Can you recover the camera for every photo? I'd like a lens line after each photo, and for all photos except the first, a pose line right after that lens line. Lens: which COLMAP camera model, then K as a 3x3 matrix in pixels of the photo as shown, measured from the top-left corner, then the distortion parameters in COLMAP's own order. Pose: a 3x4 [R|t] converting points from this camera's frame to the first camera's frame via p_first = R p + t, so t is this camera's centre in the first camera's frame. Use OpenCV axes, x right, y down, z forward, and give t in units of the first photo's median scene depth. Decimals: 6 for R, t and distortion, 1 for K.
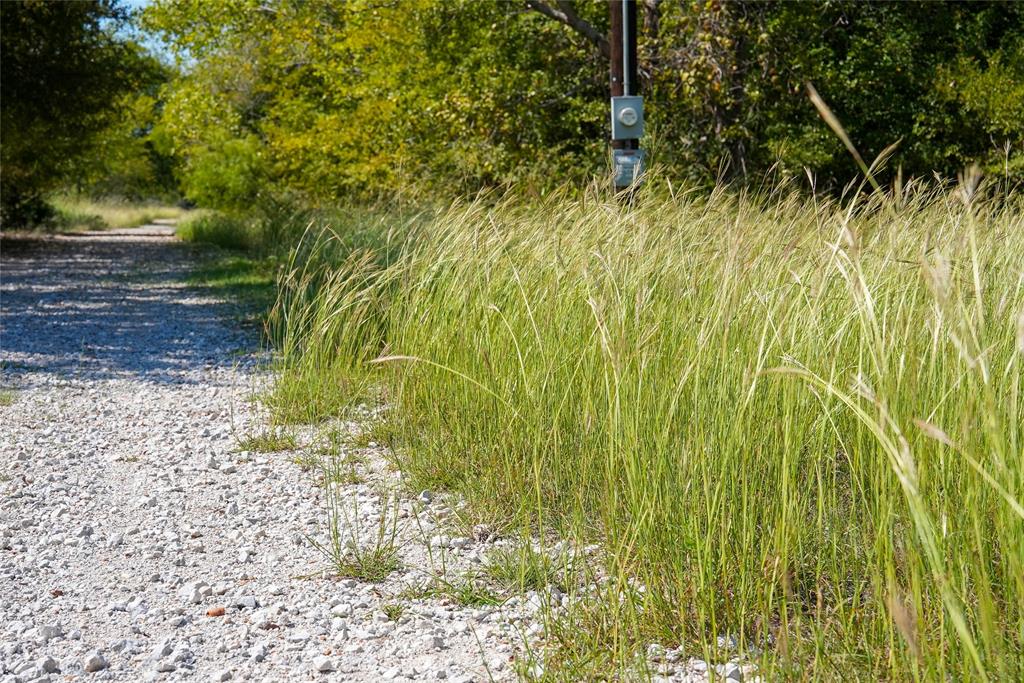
lens RADIAL K [[2061.5, 0, 511.9], [0, 2061.5, 342.0], [0, 0, 1]] dist [0.336719, 0.000000]
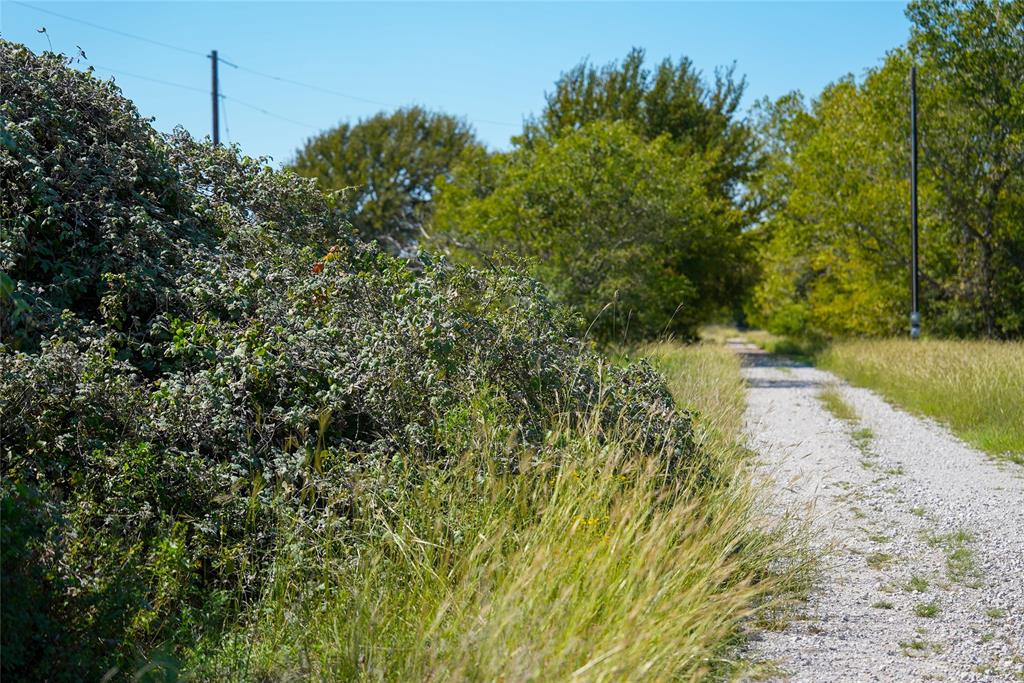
lens RADIAL K [[2061.5, 0, 511.6], [0, 2061.5, 342.1], [0, 0, 1]] dist [0.336719, 0.000000]
pose [[0.968106, 0.007960, -0.250415, 0.125851], [-0.021915, 0.998355, -0.052988, 0.063763], [0.249581, 0.056786, 0.966687, -1.203101]]
